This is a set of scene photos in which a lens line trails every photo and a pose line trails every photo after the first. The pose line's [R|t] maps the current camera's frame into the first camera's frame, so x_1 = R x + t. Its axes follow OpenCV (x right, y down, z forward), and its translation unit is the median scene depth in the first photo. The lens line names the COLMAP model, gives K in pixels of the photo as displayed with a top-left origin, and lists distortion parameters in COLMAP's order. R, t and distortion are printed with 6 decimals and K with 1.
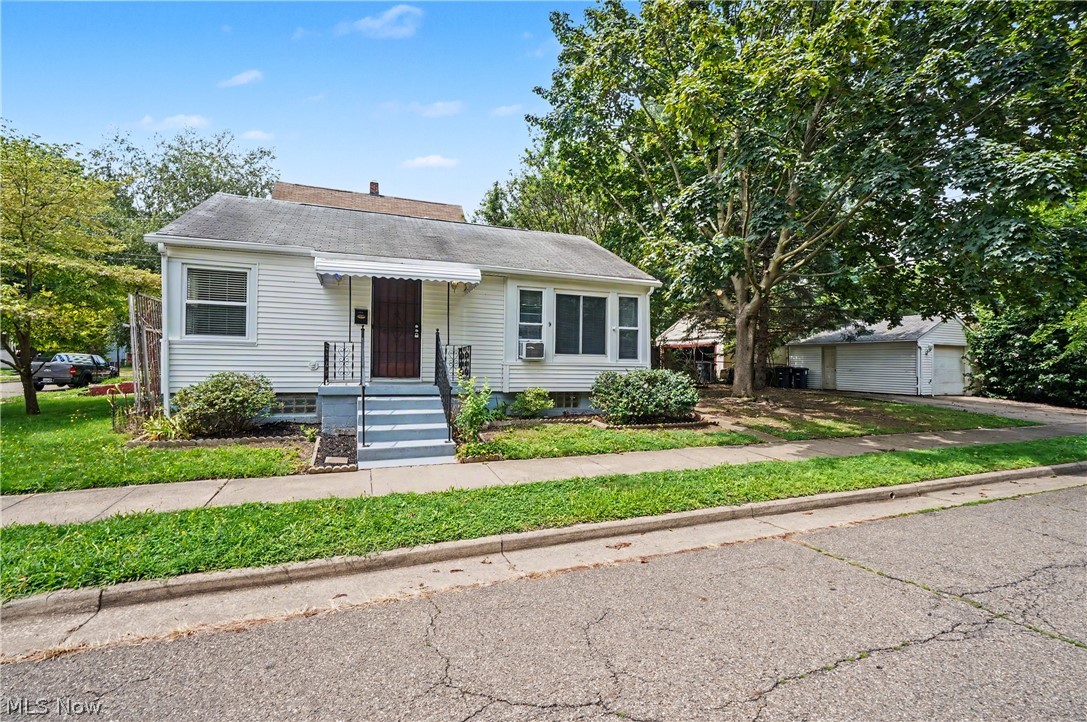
lens RADIAL K [[478.0, 0, 543.4], [0, 478.0, 360.7], [0, 0, 1]] dist [-0.002266, 0.000759]
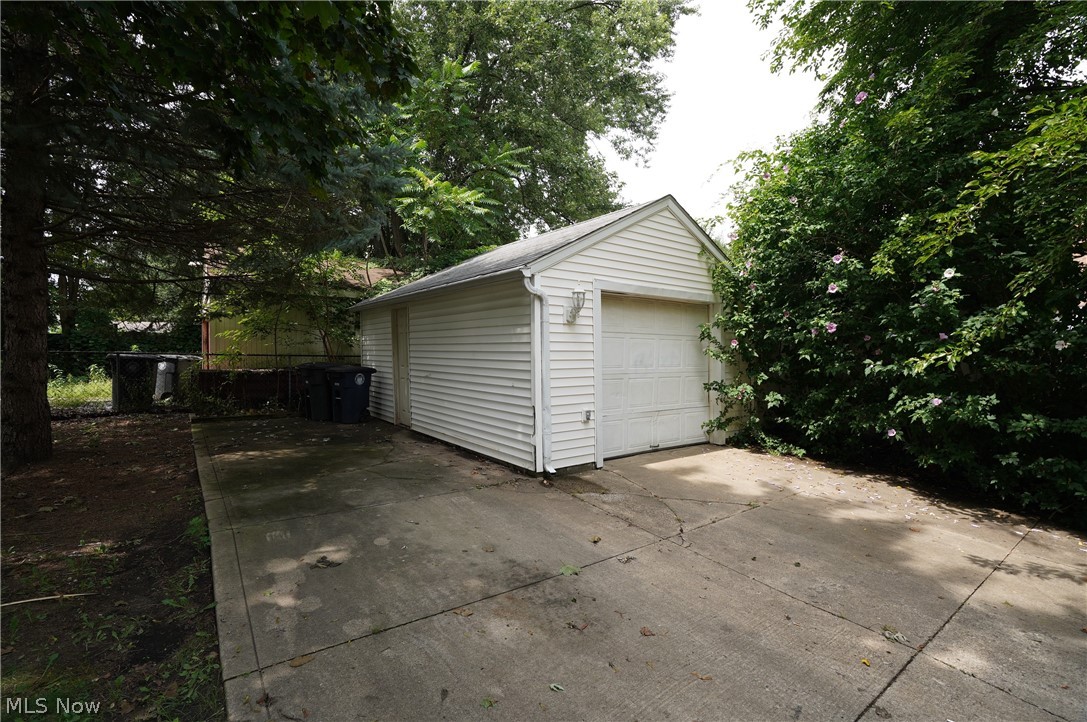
lens RADIAL K [[478.0, 0, 552.2], [0, 478.0, 354.0], [0, 0, 1]] dist [-0.002266, 0.000759]
pose [[0.965756, -0.008400, 0.259314, 0.697217], [0.003673, 0.999818, 0.018708, -0.000770], [-0.259424, -0.017115, 0.965612, 0.707496]]
